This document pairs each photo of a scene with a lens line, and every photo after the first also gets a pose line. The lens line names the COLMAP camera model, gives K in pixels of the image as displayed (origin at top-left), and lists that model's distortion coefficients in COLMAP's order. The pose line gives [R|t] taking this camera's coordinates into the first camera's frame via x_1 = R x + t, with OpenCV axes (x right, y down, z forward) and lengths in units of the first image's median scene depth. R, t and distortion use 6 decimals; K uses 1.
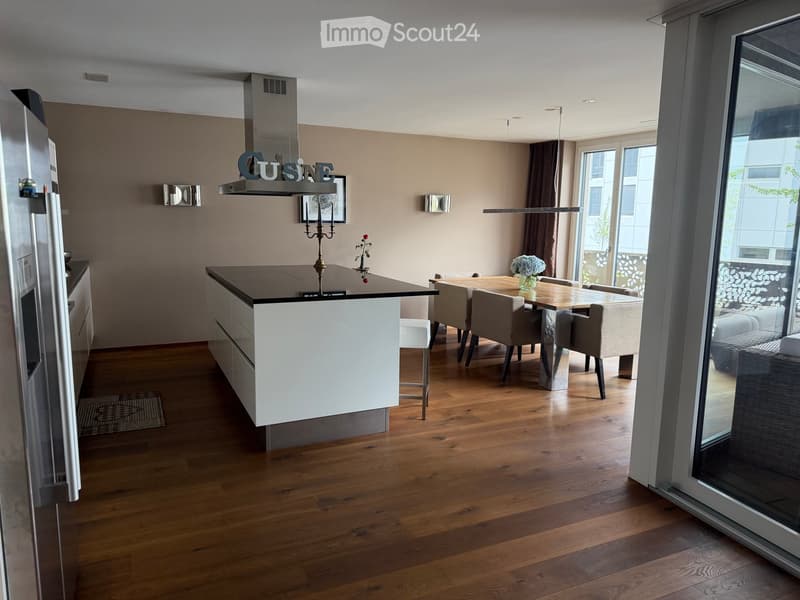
lens RADIAL K [[564.7, 0, 400.0], [0, 564.7, 300.0], [0, 0, 1]] dist [0.091094, -0.146304]
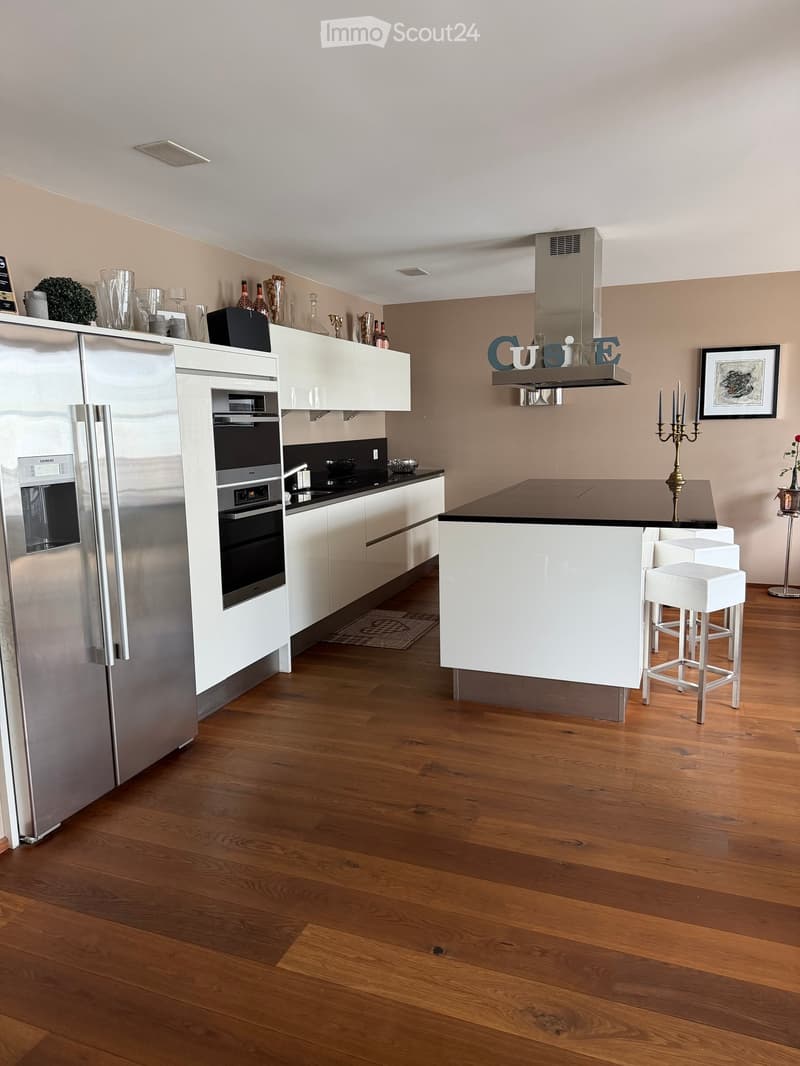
lens RADIAL K [[752.4, 0, 400.0], [0, 752.4, 533.0], [0, 0, 1]] dist [0.091094, -0.146304]
pose [[0.680022, 0.079378, -0.728883, 0.435547], [-0.073321, 0.996501, 0.040117, -0.013484], [0.729517, 0.026162, 0.683462, 0.159791]]
